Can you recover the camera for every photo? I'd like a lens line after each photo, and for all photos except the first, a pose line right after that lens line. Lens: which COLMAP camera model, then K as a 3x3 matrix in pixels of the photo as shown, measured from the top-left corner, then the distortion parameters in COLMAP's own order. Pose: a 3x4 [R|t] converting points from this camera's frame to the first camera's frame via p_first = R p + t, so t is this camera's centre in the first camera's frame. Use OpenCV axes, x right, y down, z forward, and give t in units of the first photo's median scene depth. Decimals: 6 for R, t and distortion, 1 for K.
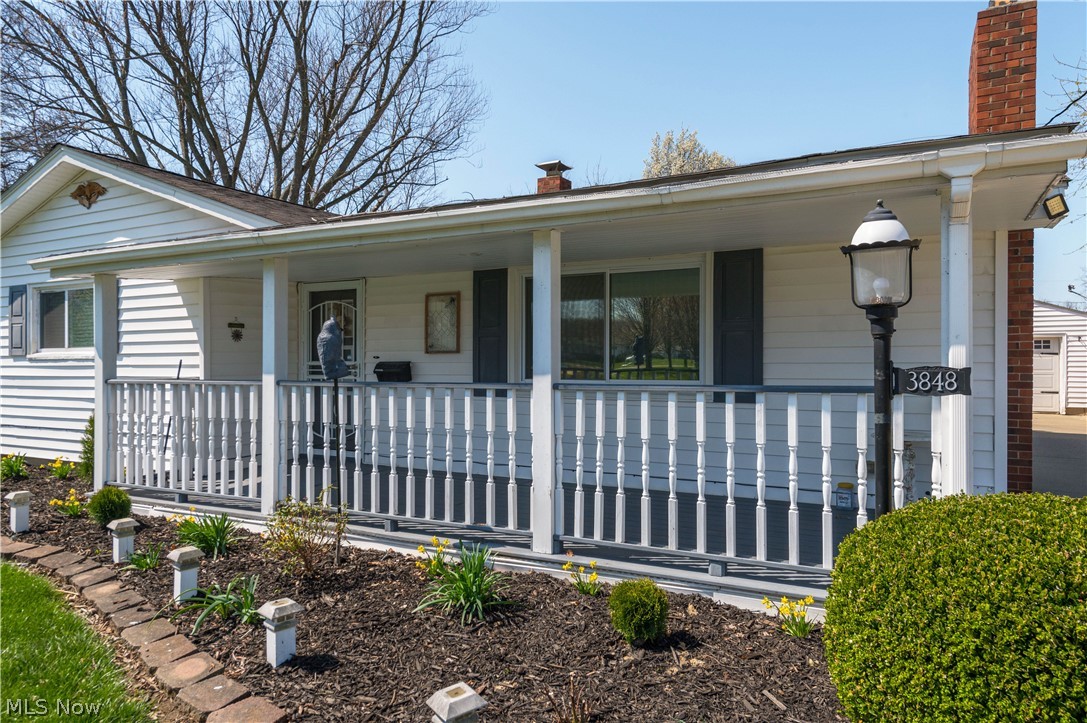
lens RADIAL K [[723.5, 0, 550.4], [0, 723.5, 361.8], [0, 0, 1]] dist [0.001781, -0.000032]
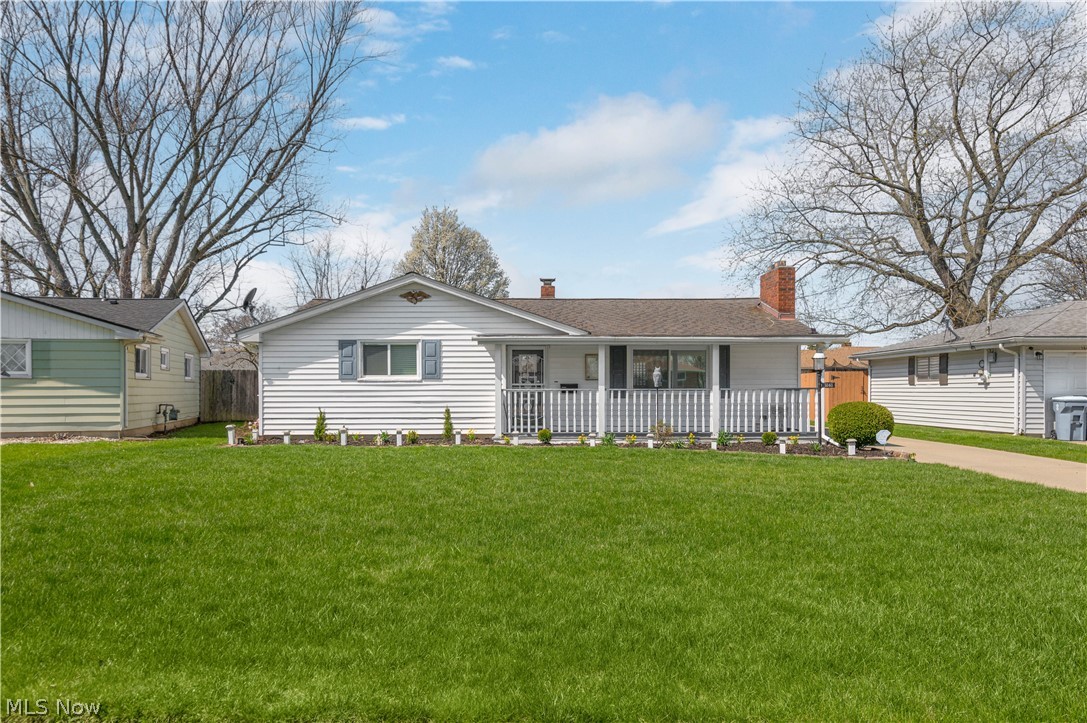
lens RADIAL K [[723.5, 0, 524.0], [0, 723.5, 407.1], [0, 0, 1]] dist [0.001781, -0.000032]
pose [[0.889682, -0.005662, 0.456546, -1.408175], [-0.002213, 0.999858, 0.016712, 0.037511], [-0.456576, -0.015879, 0.889543, -0.974211]]
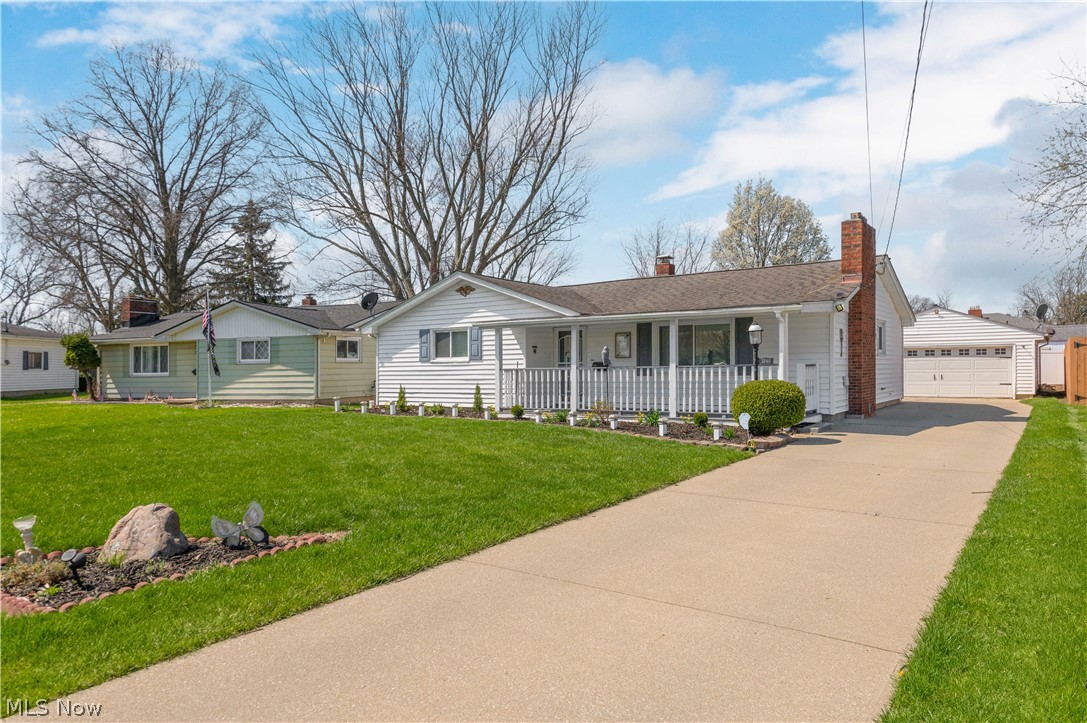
lens RADIAL K [[723.5, 0, 538.6], [0, 723.5, 366.4], [0, 0, 1]] dist [0.001781, -0.000032]
pose [[0.989880, -0.005510, -0.141801, -0.087660], [0.004421, 0.999958, -0.007991, 0.033811], [0.141839, 0.007283, 0.989863, -1.386783]]
